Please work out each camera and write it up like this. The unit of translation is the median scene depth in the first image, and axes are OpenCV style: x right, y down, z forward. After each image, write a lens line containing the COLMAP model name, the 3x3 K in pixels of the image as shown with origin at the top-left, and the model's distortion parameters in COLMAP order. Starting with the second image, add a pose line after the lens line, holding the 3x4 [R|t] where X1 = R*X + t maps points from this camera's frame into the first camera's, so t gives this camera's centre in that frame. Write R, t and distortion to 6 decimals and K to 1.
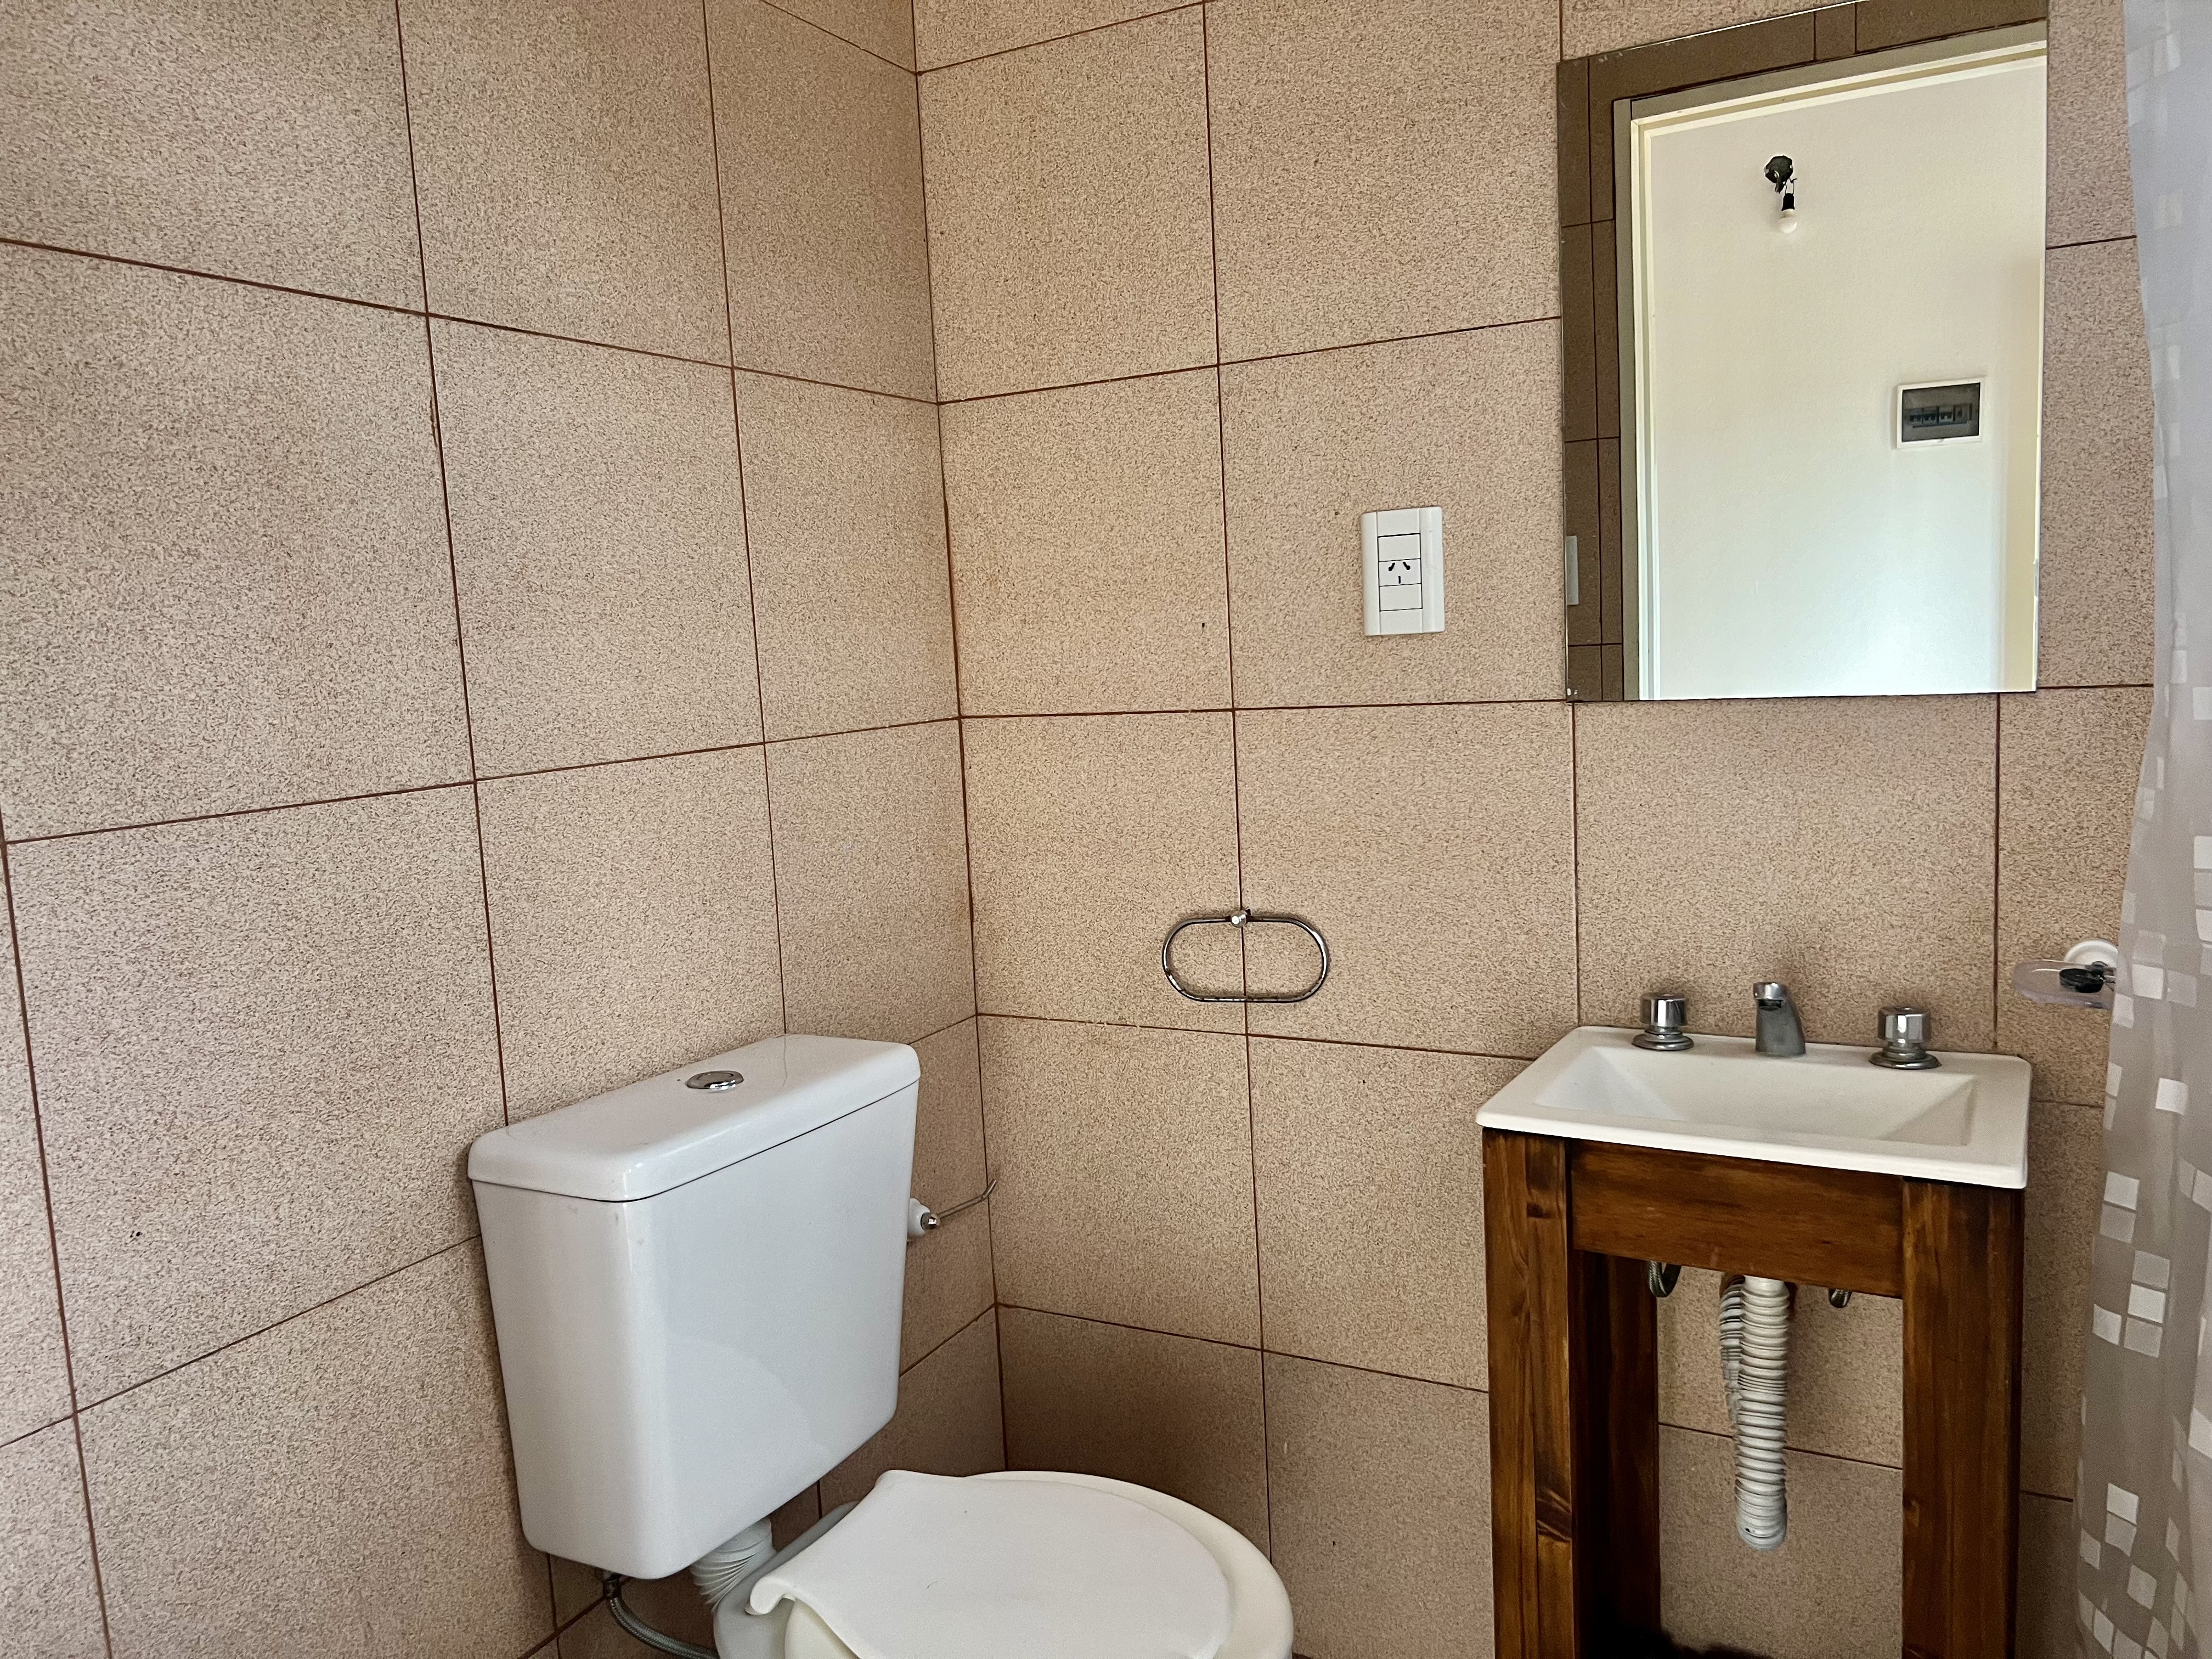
lens RADIAL K [[1664.0, 0, 1102.0], [0, 1664.0, 836.0], [0, 0, 1]] dist [0.112321, -0.253342]
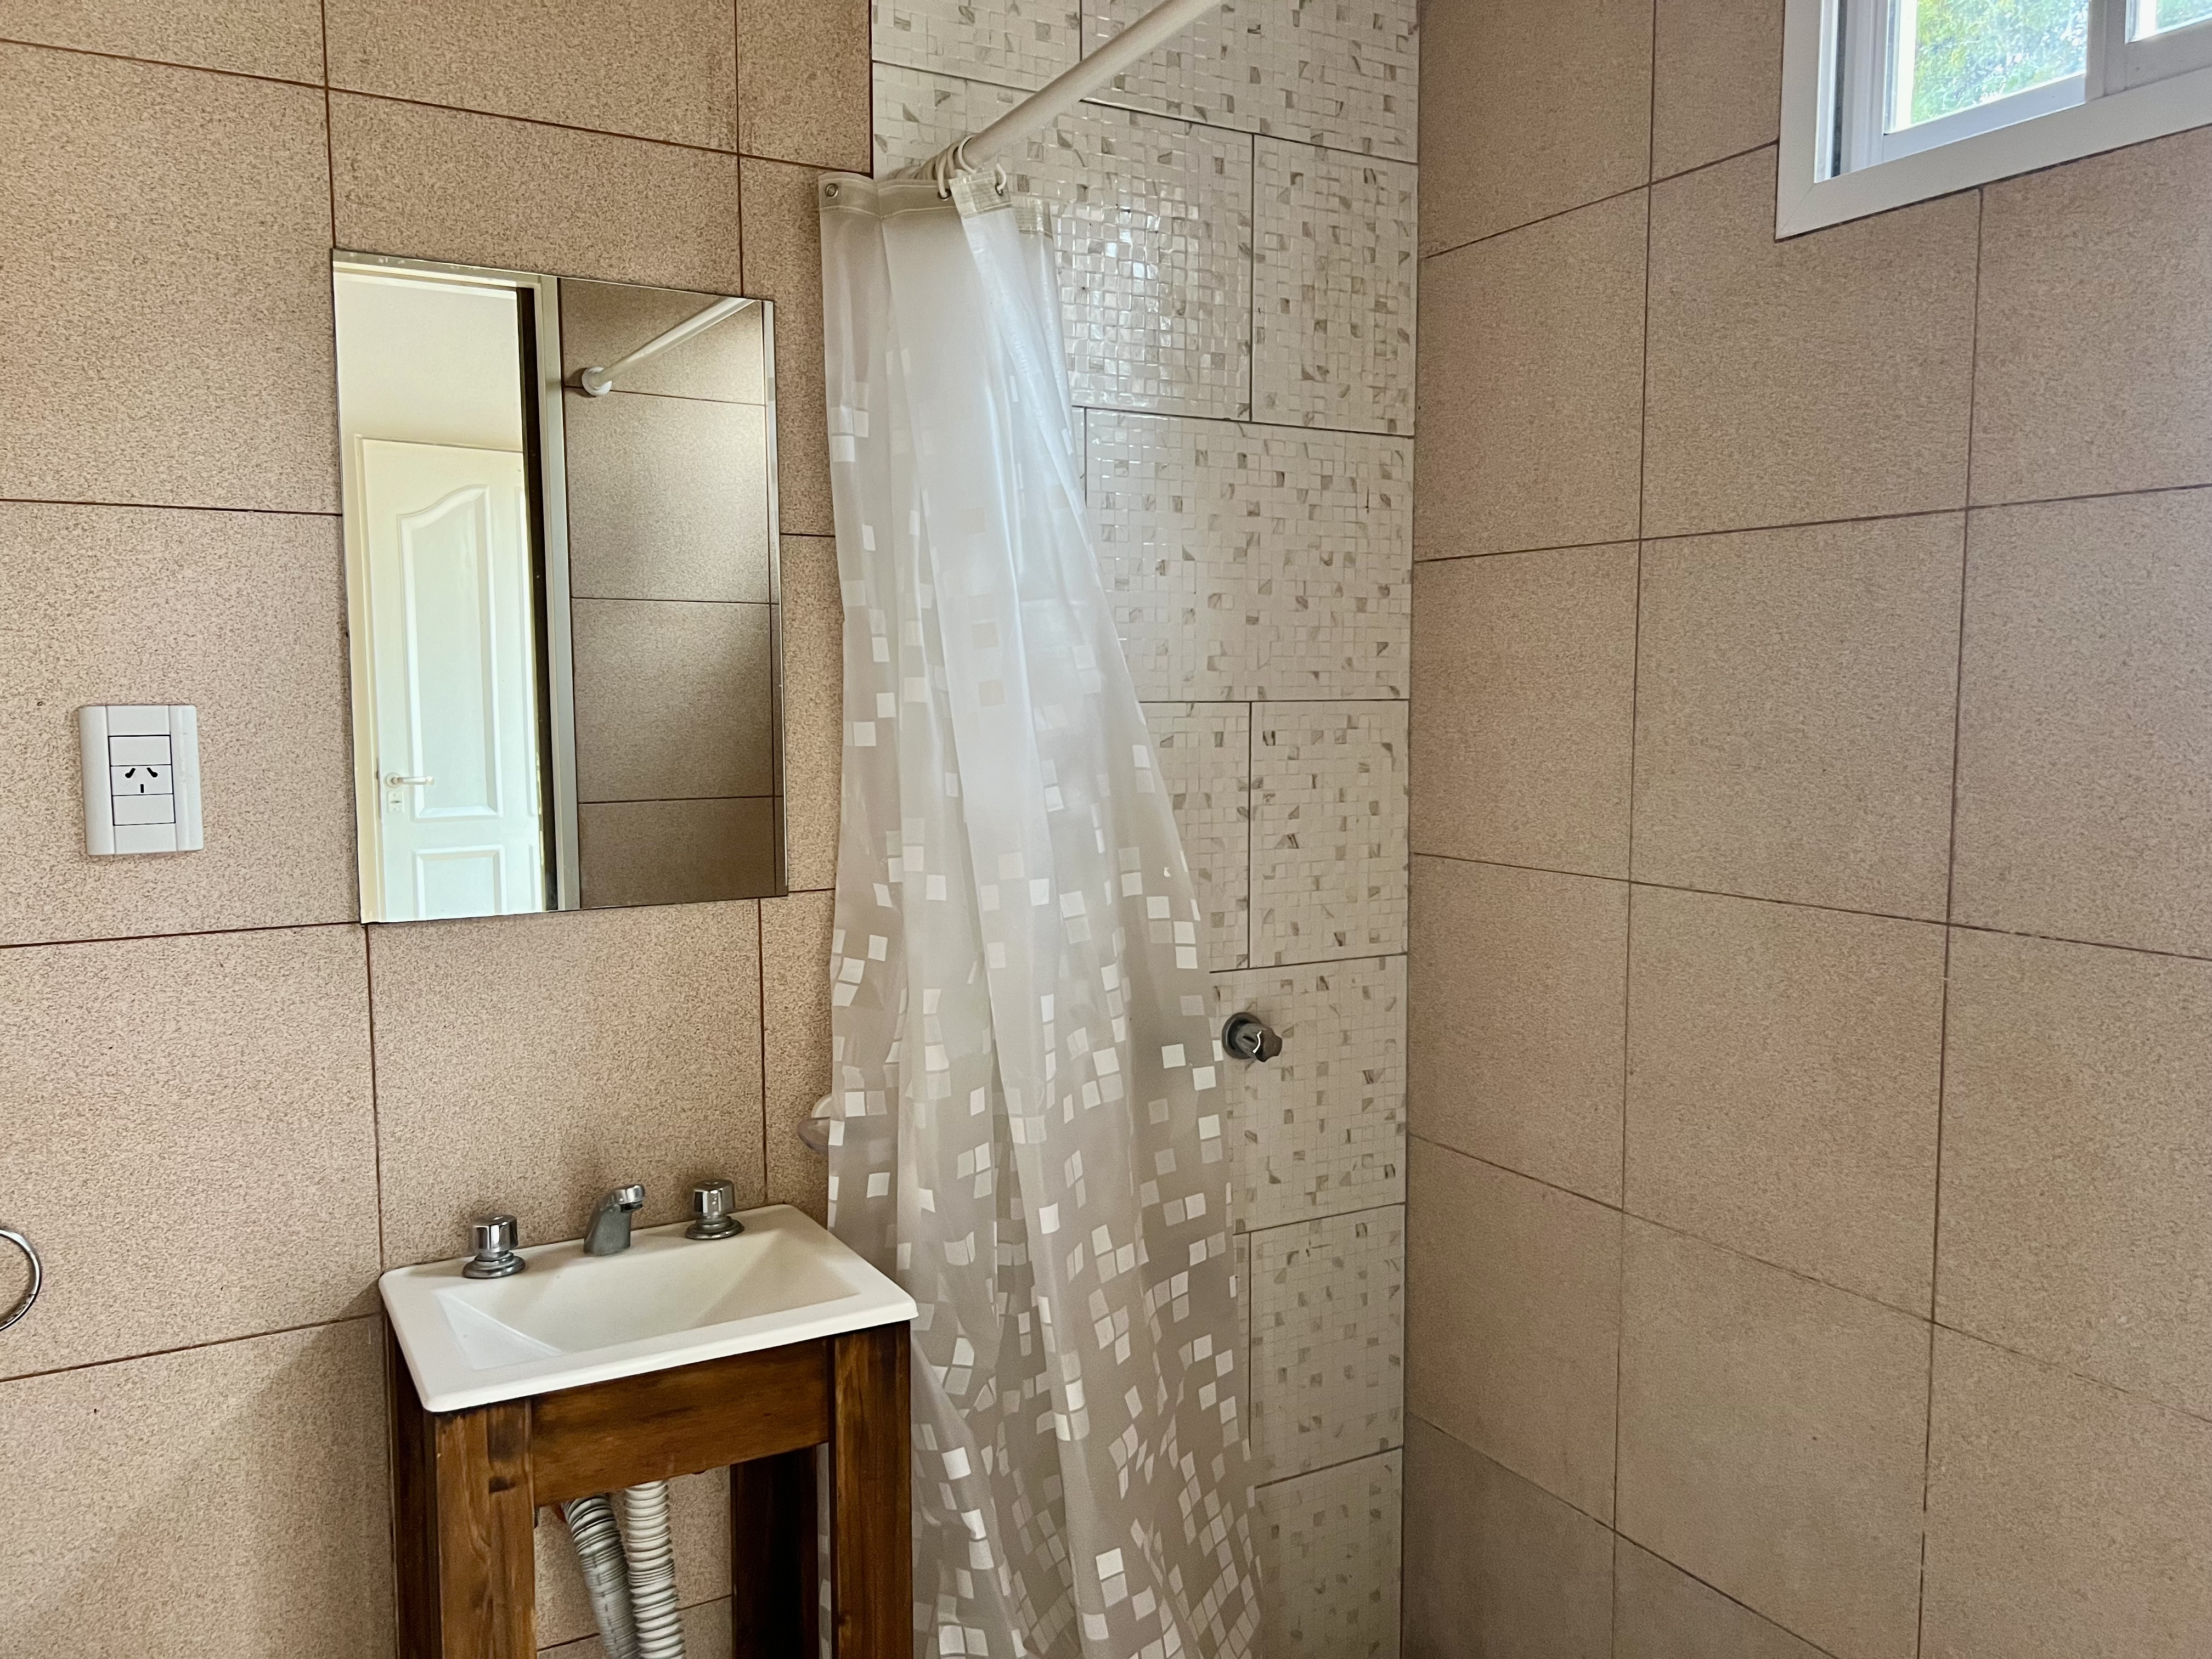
lens RADIAL K [[1677.1, 0, 1086.8], [0, 1677.1, 842.6], [0, 0, 1]] dist [0.050635, -0.059105]
pose [[0.511452, -0.031938, 0.858718, -0.316227], [0.086874, 0.996111, -0.014694, -0.076573], [-0.854909, 0.082116, 0.512238, 0.179677]]
